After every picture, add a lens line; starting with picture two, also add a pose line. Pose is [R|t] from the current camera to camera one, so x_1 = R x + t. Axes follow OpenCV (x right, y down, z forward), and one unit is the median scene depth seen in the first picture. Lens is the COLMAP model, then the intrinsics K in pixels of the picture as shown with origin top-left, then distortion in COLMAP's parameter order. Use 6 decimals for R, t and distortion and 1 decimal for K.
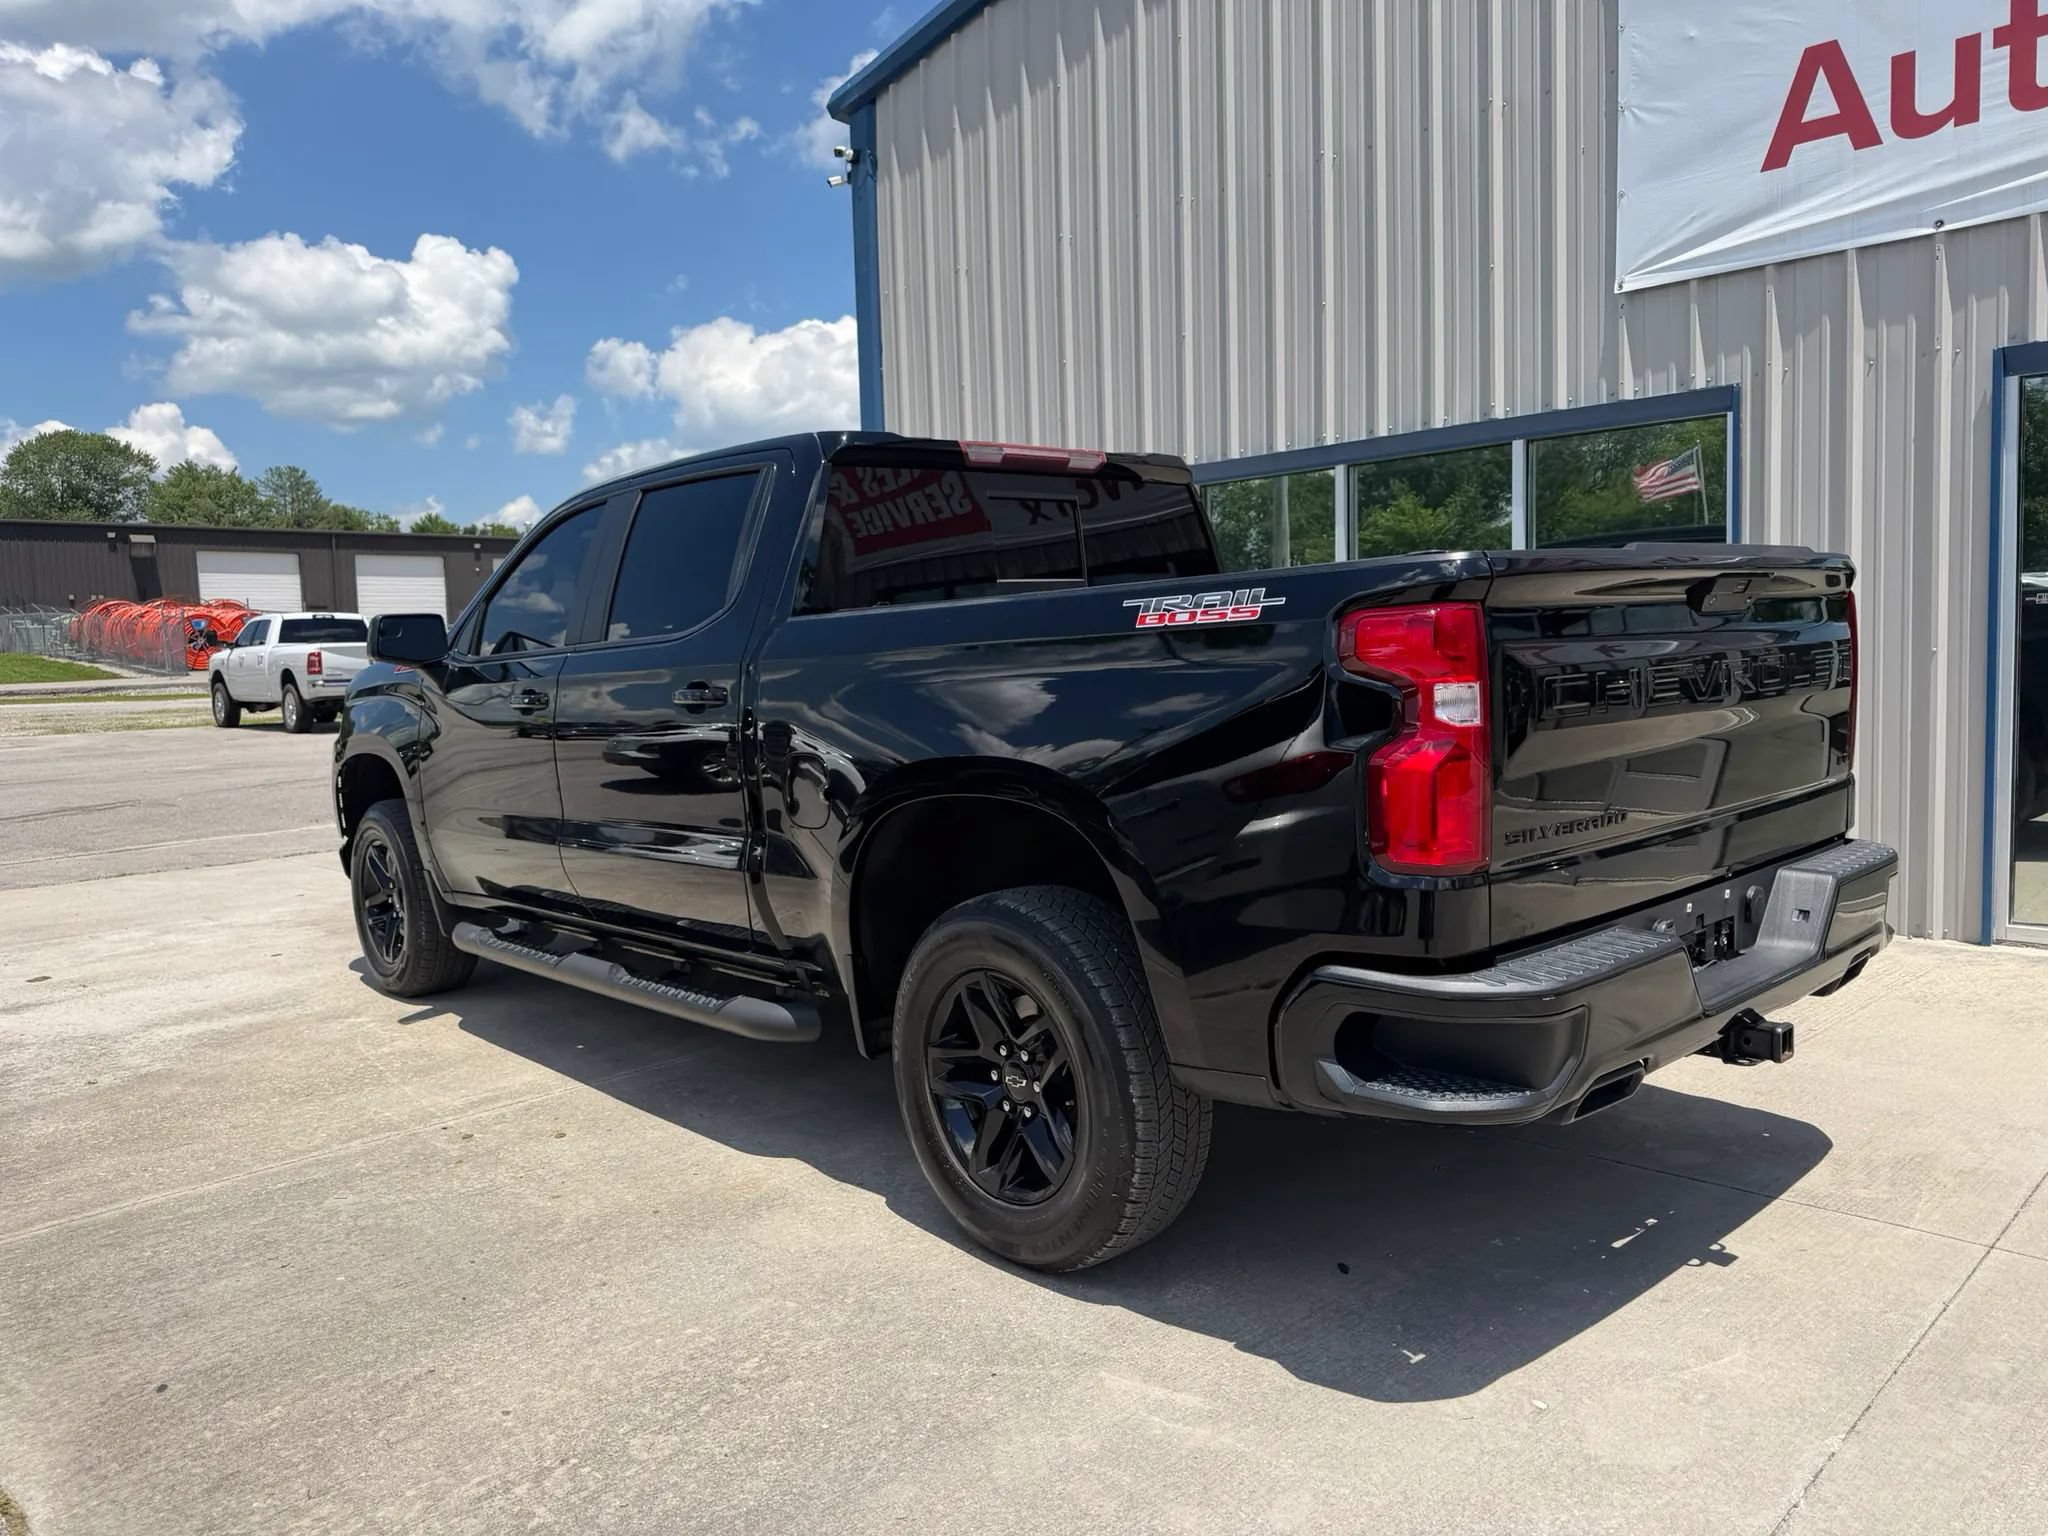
lens RADIAL K [[1465.5, 0, 1033.0], [0, 1465.5, 733.9], [0, 0, 1]] dist [0.003992, -0.002103]
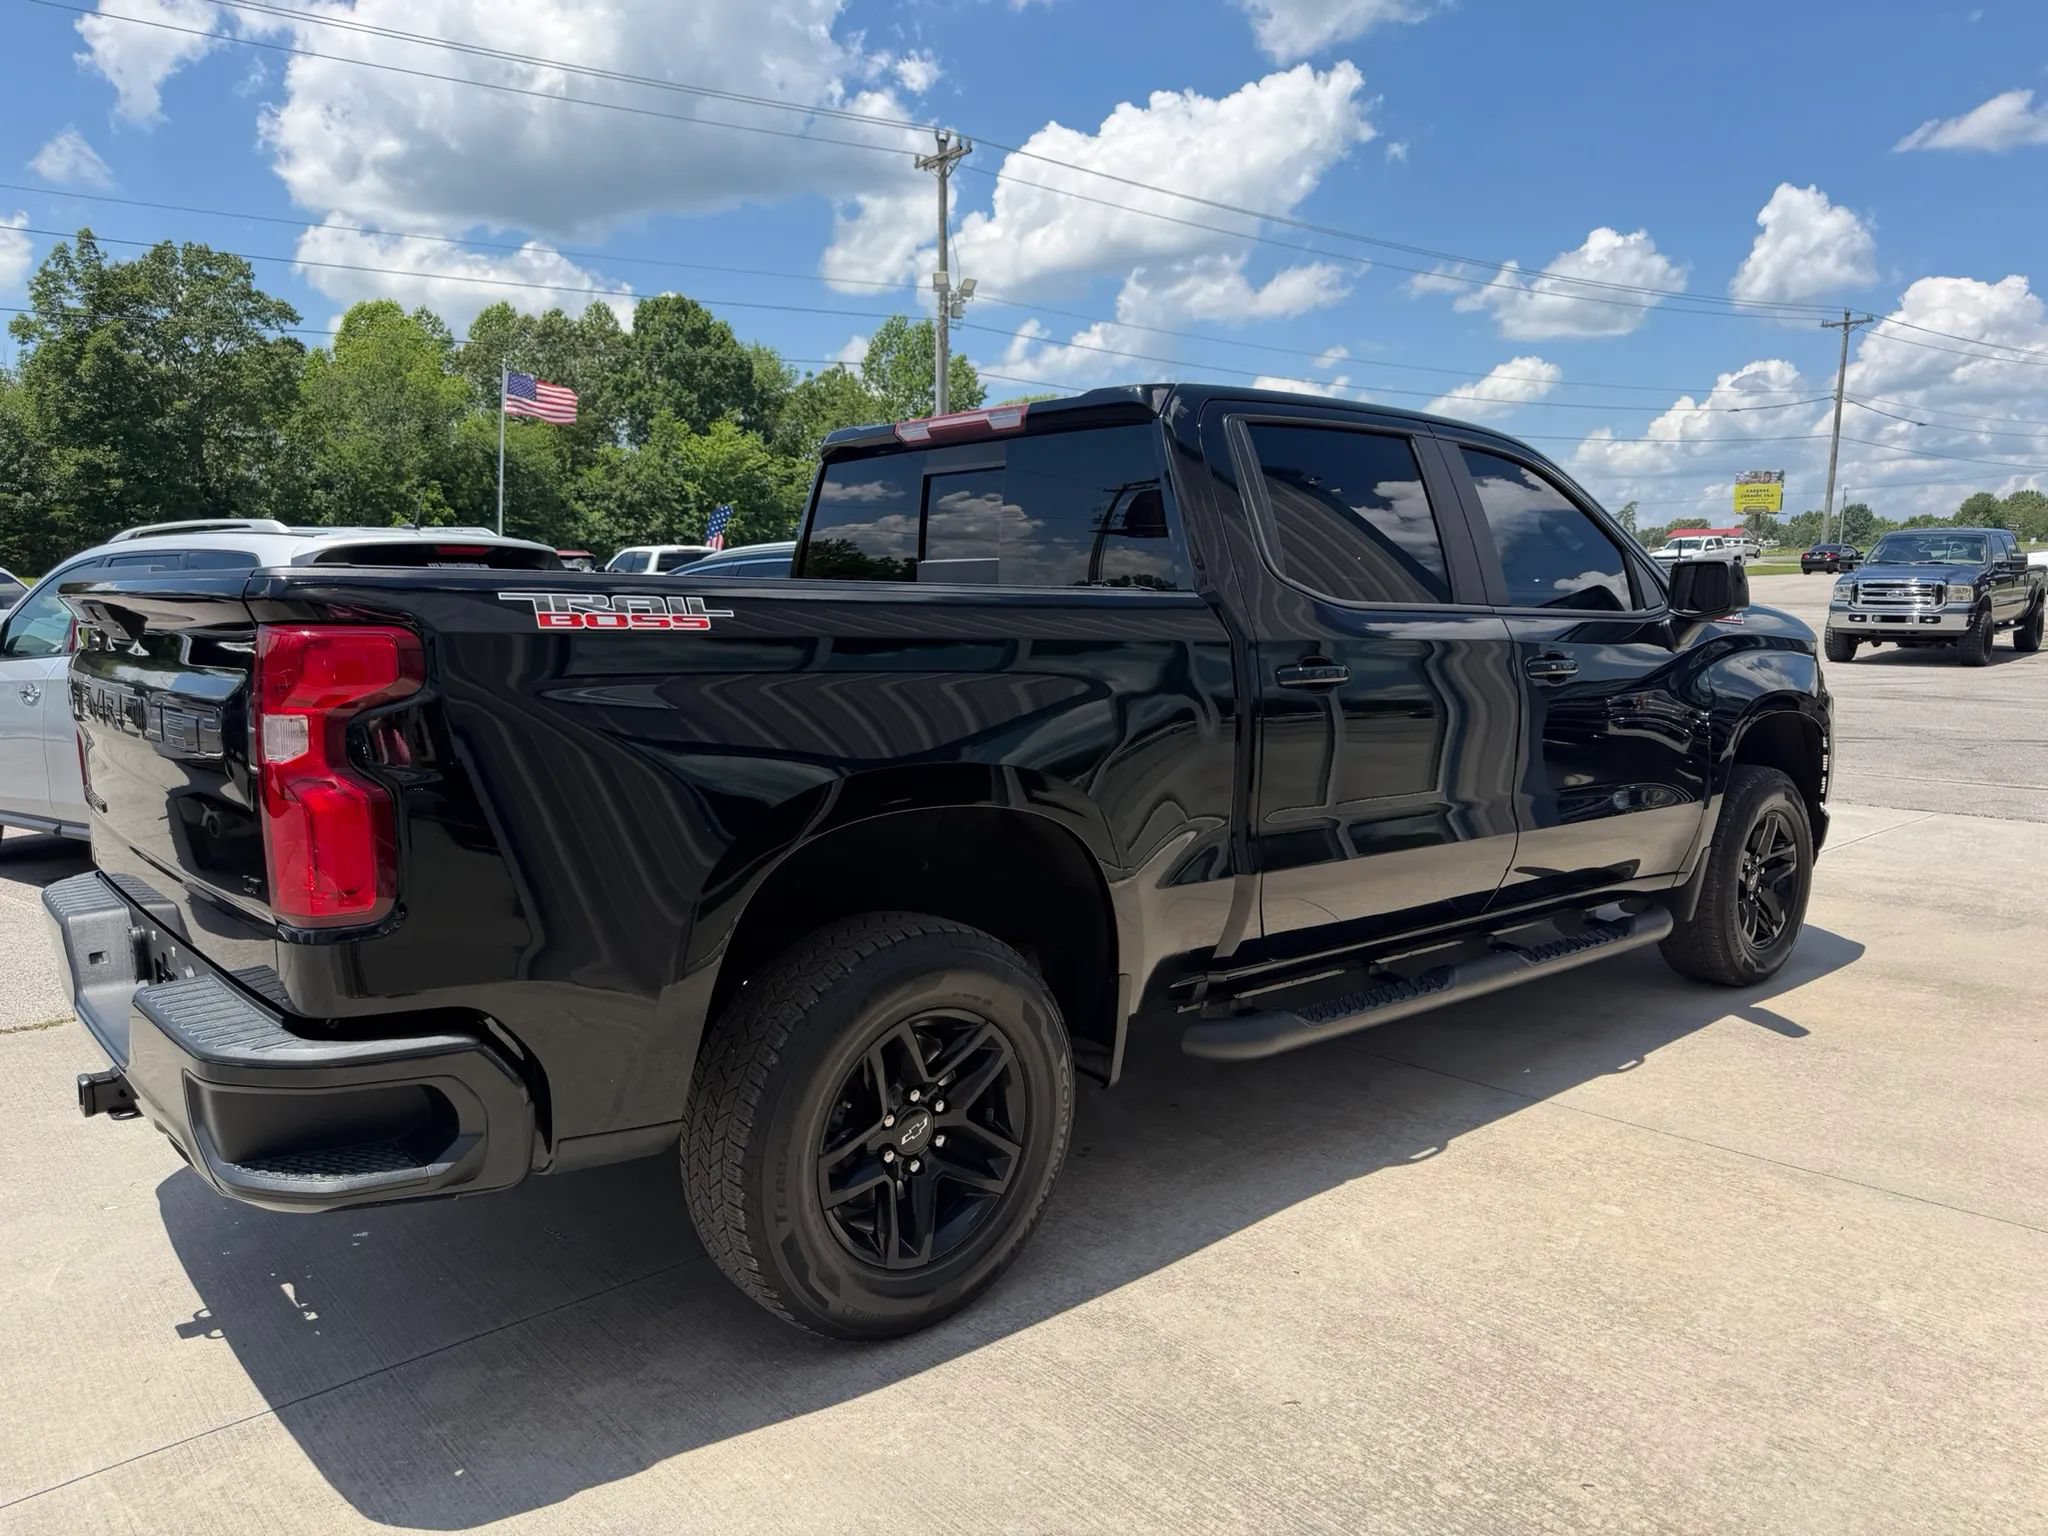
lens RADIAL K [[1458.2, 0, 1058.8], [0, 1458.2, 792.4], [0, 0, 1]] dist [0.015441, -0.022997]
pose [[-0.022600, 0.177436, -0.983873, 1.054426], [-0.064248, 0.981832, 0.178544, -0.146605], [0.997678, 0.067247, -0.010789, 1.233467]]
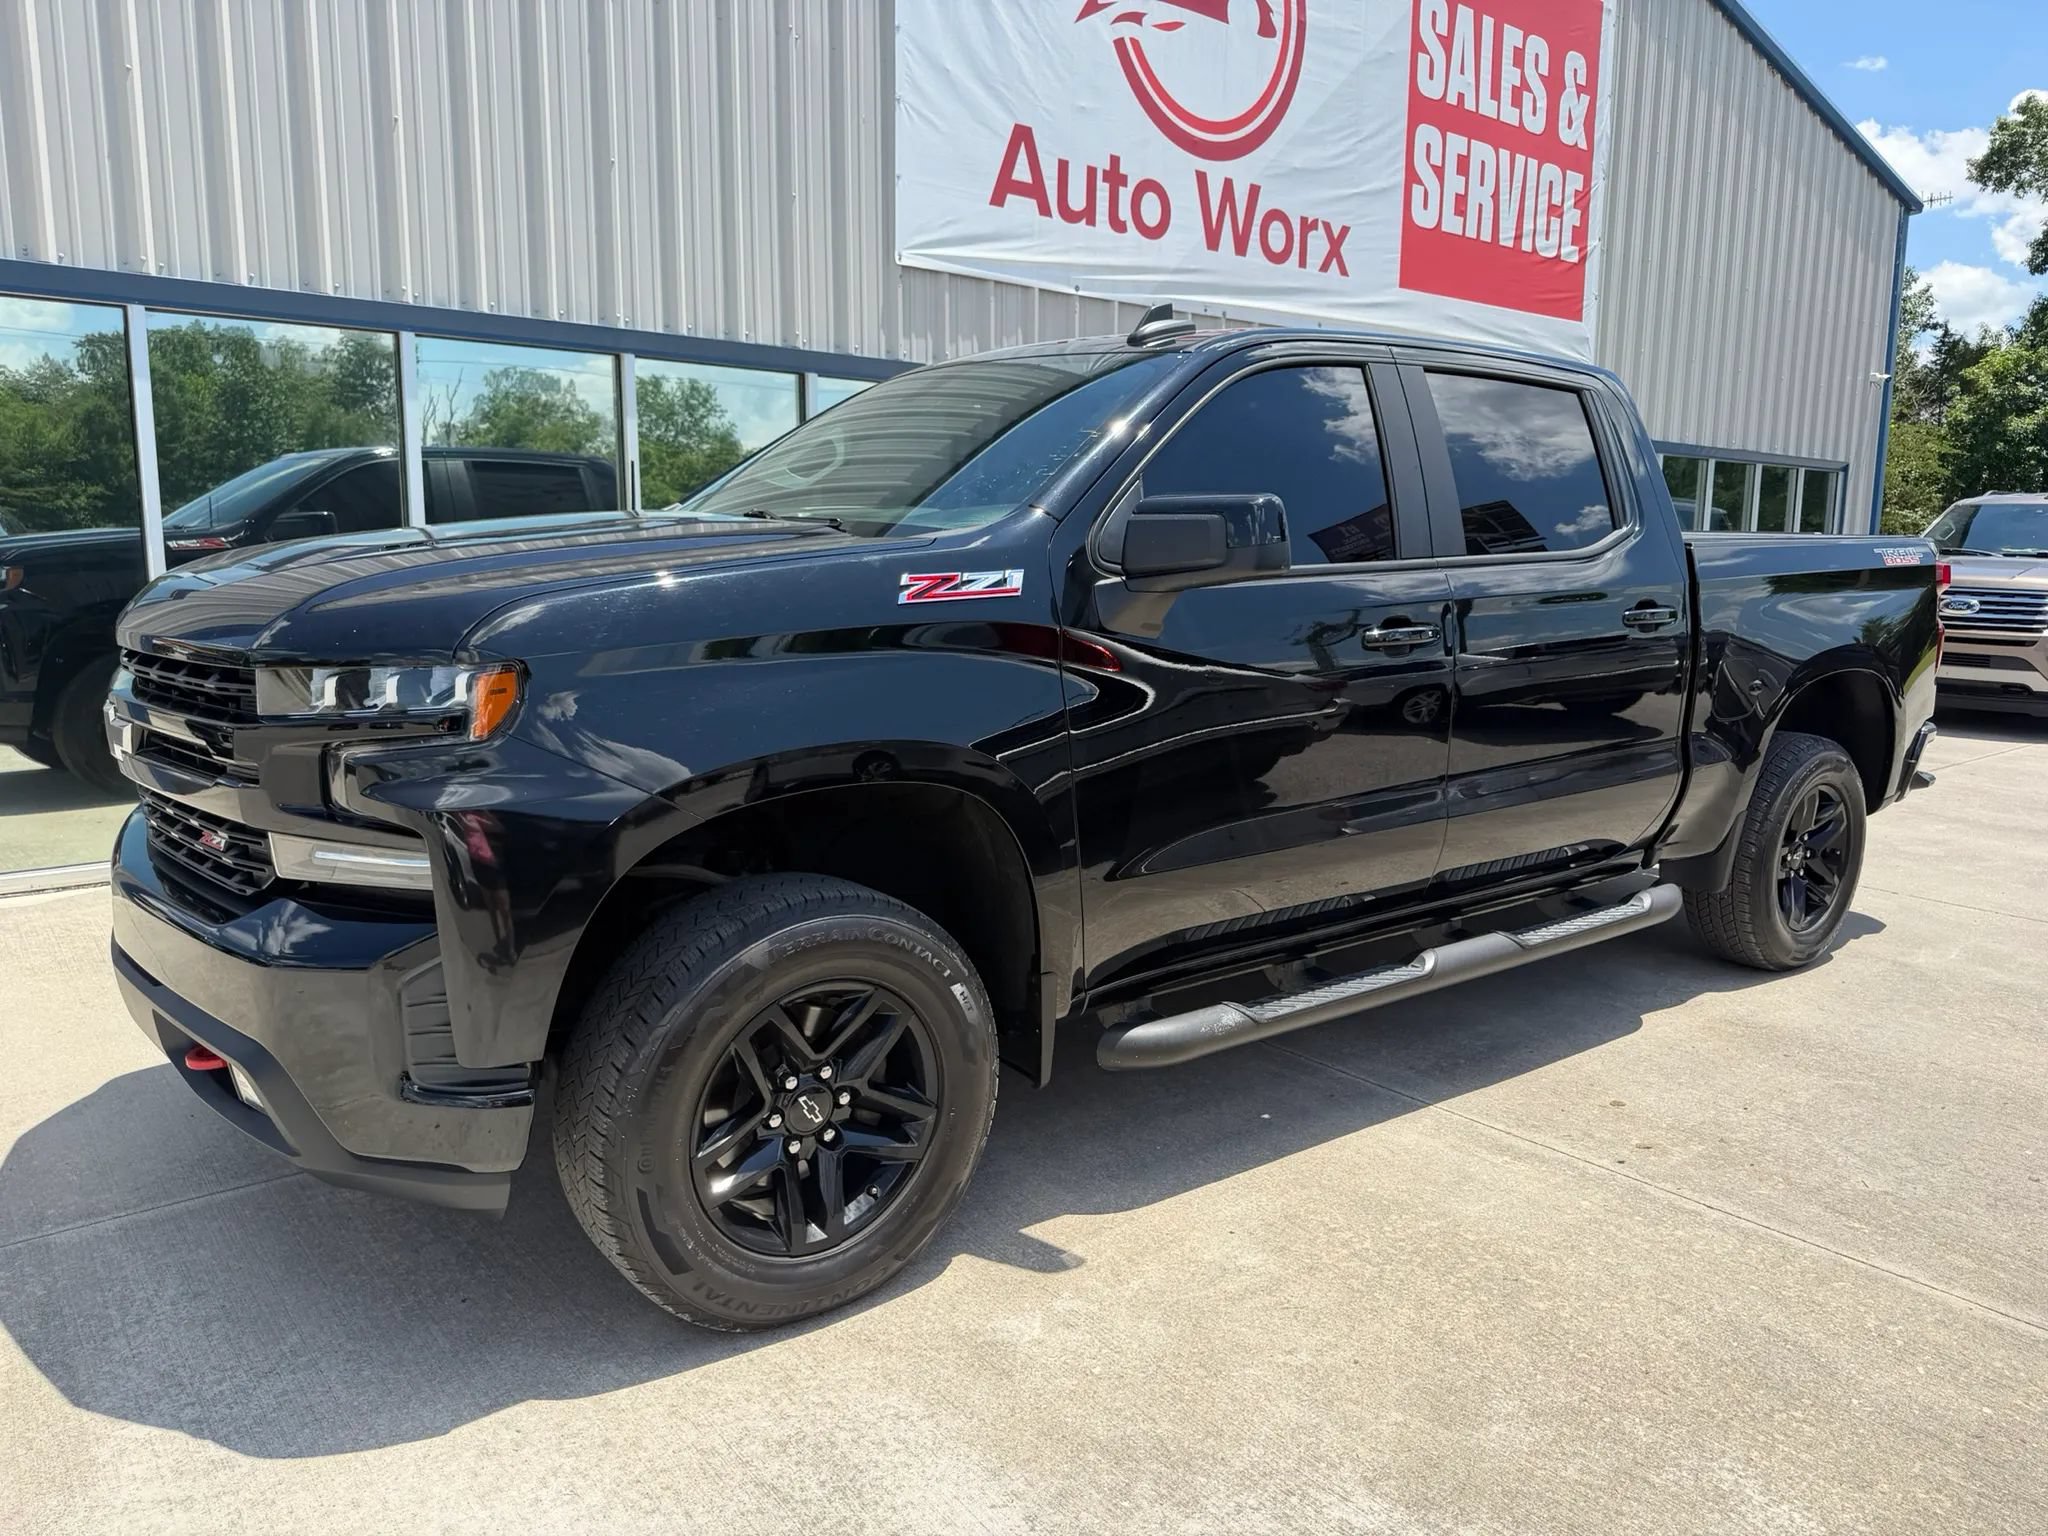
lens RADIAL K [[1461.2, 0, 1033.3], [0, 1461.2, 765.7], [0, 0, 1]] dist [0.006255, -0.010549]
pose [[0.076871, -0.118647, 0.989956, -1.331921], [0.044780, 0.992303, 0.115451, -0.061644], [-0.996035, 0.035455, 0.081593, 1.388986]]
